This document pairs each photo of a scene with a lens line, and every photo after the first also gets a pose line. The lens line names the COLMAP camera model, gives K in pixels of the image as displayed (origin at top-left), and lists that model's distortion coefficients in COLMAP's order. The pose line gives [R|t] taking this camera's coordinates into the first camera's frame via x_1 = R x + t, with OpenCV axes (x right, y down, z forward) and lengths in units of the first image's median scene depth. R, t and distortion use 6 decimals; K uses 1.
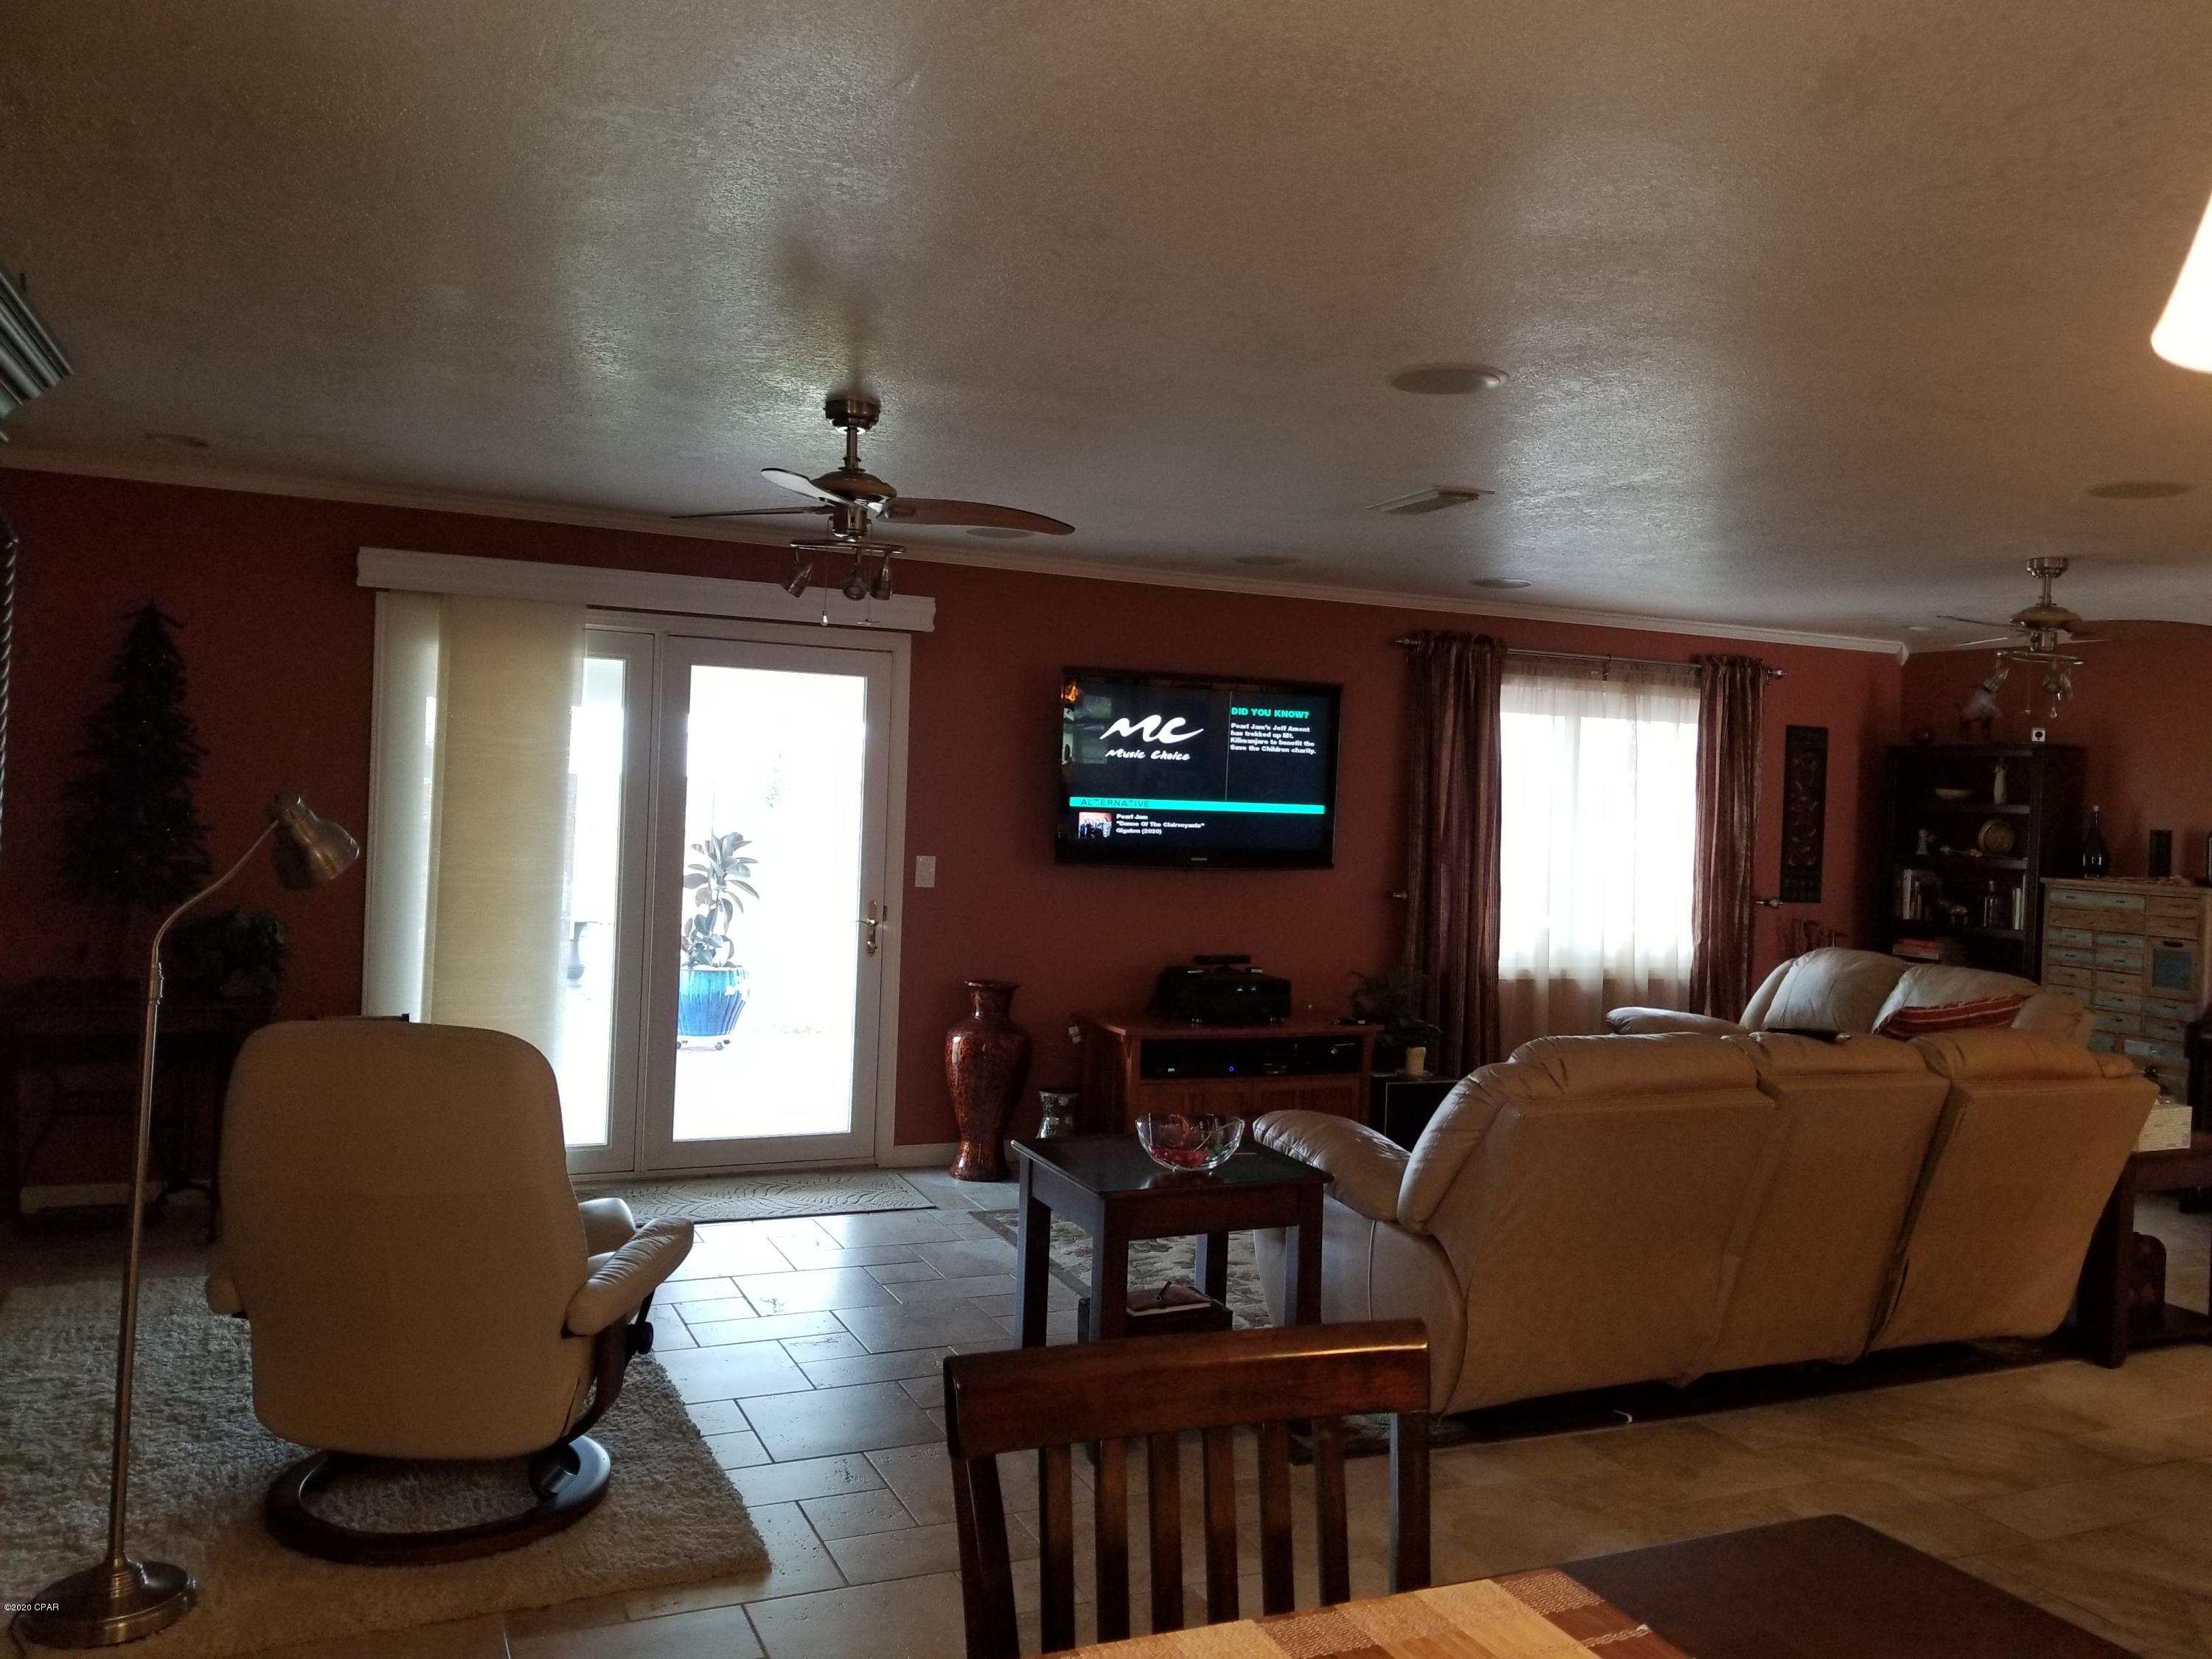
lens RADIAL K [[1746.6, 0, 1147.6], [0, 1746.6, 789.3], [0, 0, 1]] dist [0.070034, -0.115770]
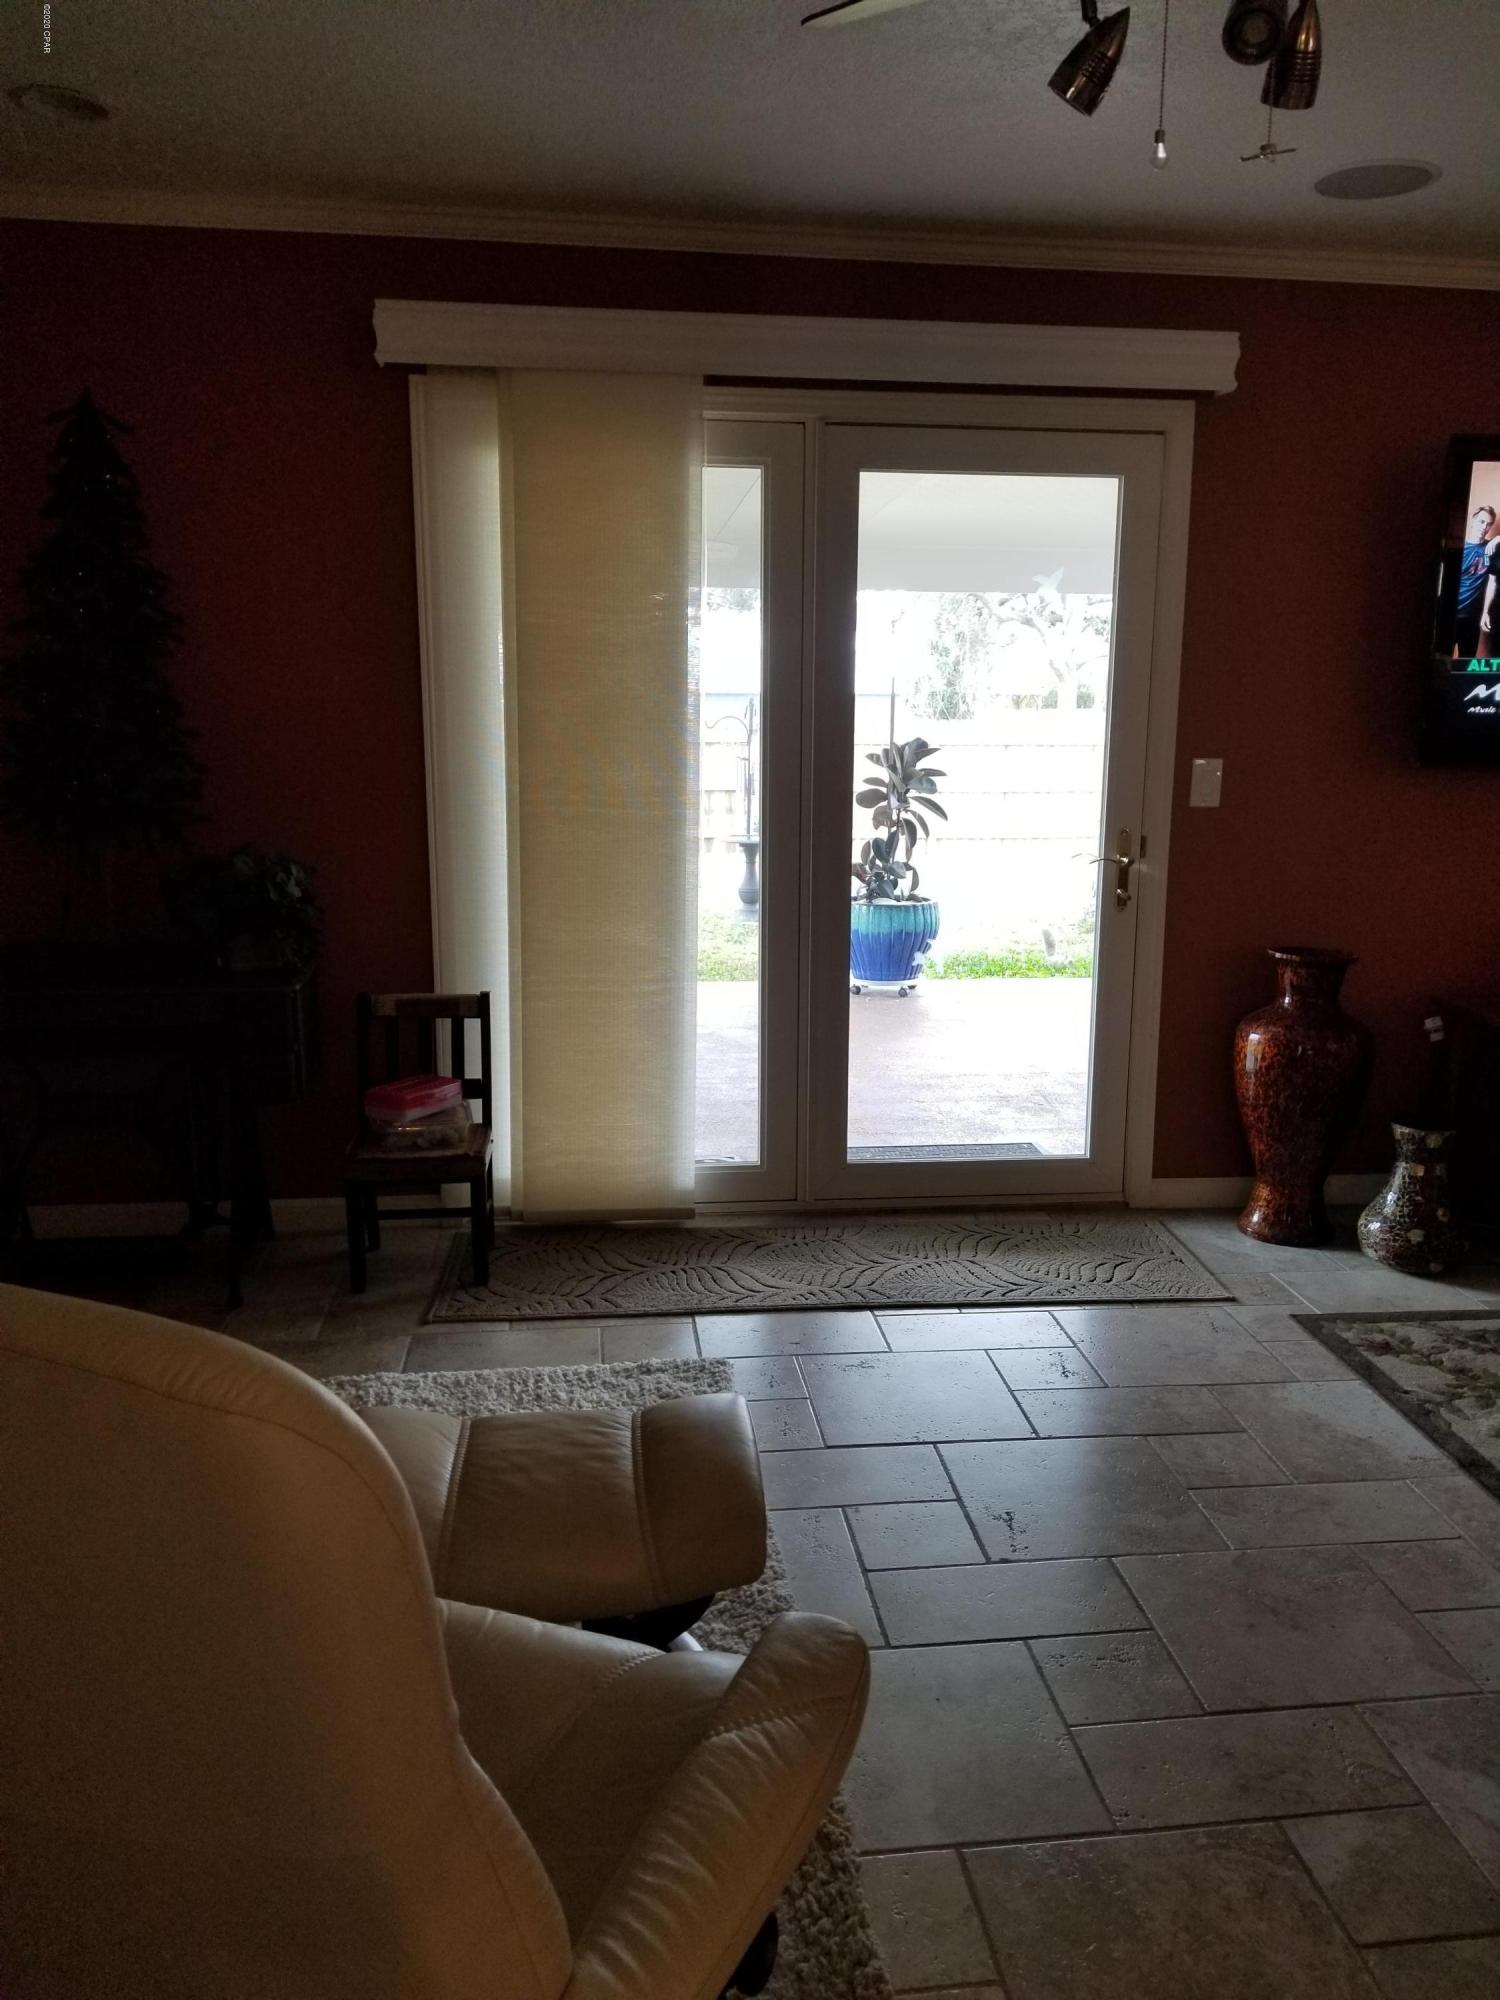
lens RADIAL K [[1579.2, 0, 769.9], [0, 1579.2, 1005.5], [0, 0, 1]] dist [0.070034, -0.115770]
pose [[0.949615, 0.030076, -0.311972, -0.093794], [0.027983, 0.983274, 0.179973, 0.017316], [0.312167, -0.179635, 0.932890, 0.374139]]
